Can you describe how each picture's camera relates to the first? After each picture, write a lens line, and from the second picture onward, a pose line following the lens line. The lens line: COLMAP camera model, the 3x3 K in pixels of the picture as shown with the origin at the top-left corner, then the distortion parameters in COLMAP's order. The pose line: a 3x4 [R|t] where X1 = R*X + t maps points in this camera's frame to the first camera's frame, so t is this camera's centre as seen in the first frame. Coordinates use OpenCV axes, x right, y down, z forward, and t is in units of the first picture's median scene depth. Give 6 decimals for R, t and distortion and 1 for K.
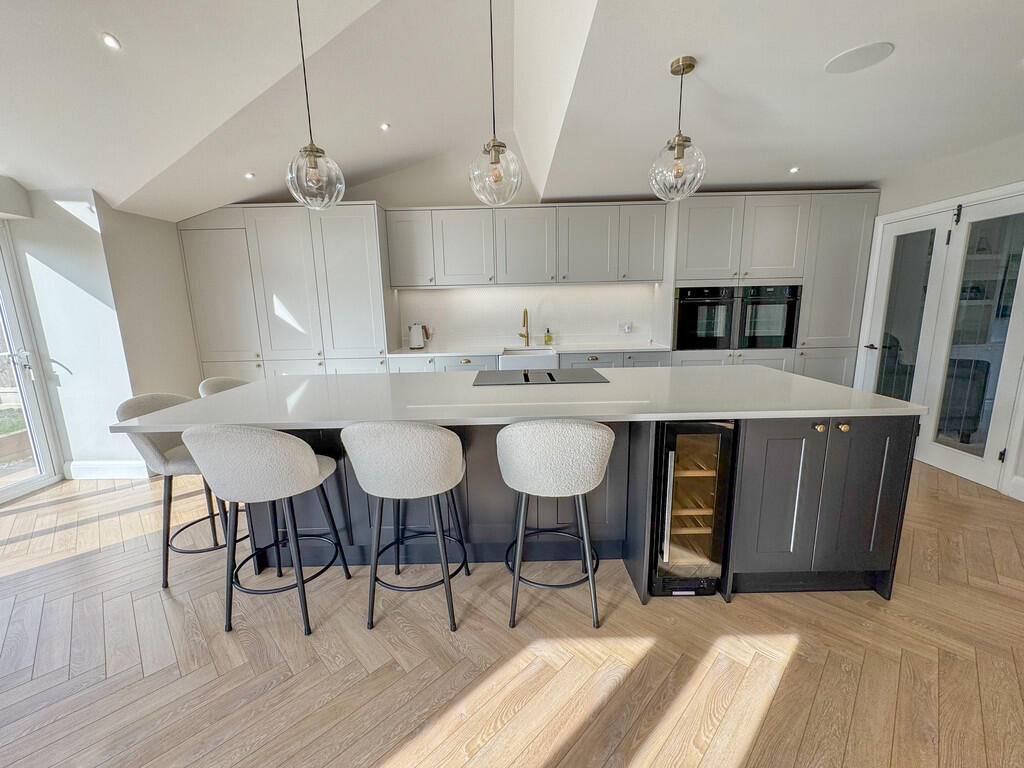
lens RADIAL K [[416.7, 0, 512.0], [0, 416.7, 384.0], [0, 0, 1]] dist [0.000078, -0.005531]
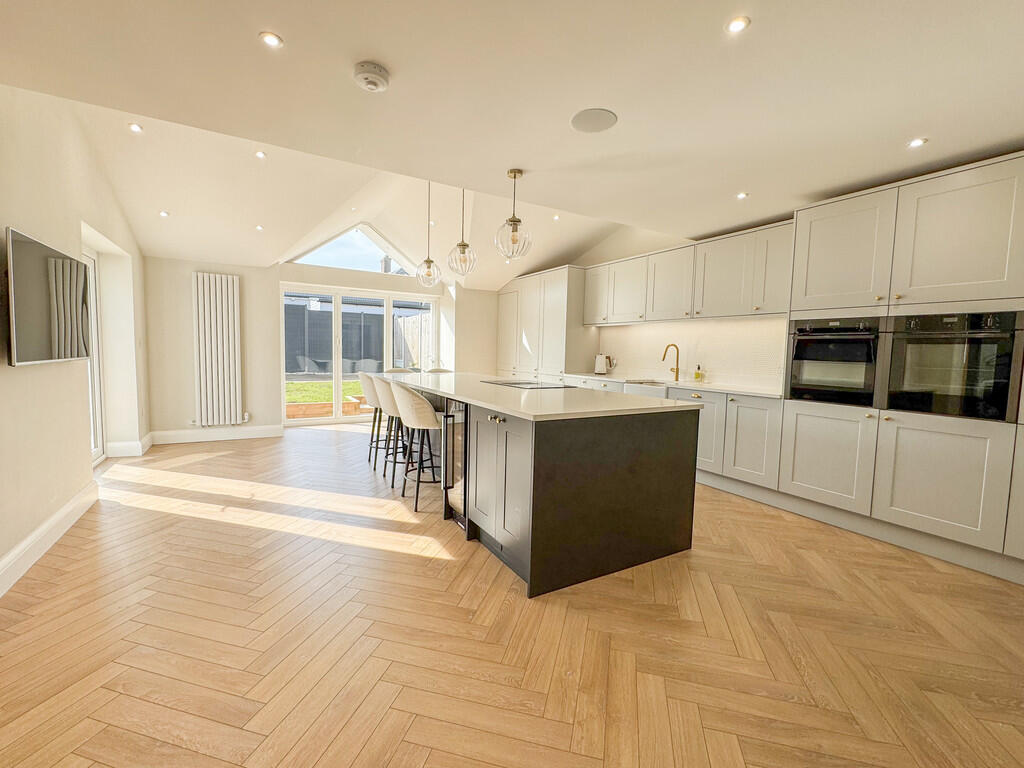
lens RADIAL K [[442.4, 0, 512.0], [0, 442.4, 384.0], [0, 0, 1]] dist [0.019041, -0.000033]
pose [[0.505089, 0.101960, -0.857024, 0.866240], [-0.197057, 0.980392, 0.000501, -0.005988], [0.840270, 0.168629, 0.515277, 0.127675]]
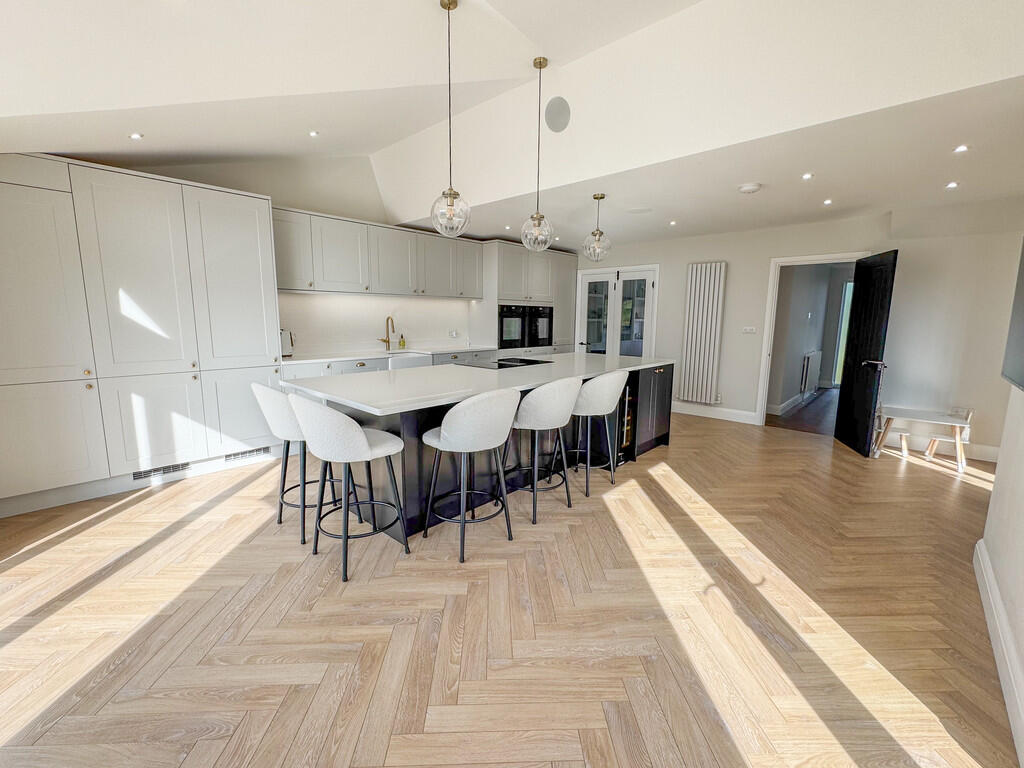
lens RADIAL K [[425.4, 0, 509.1], [0, 425.4, 390.3], [0, 0, 1]] dist [-0.001754, -0.000326]
pose [[0.685629, -0.097261, 0.721425, -0.656204], [0.110214, 0.993479, 0.029193, 0.020965], [-0.719560, 0.059496, 0.691877, -0.016611]]
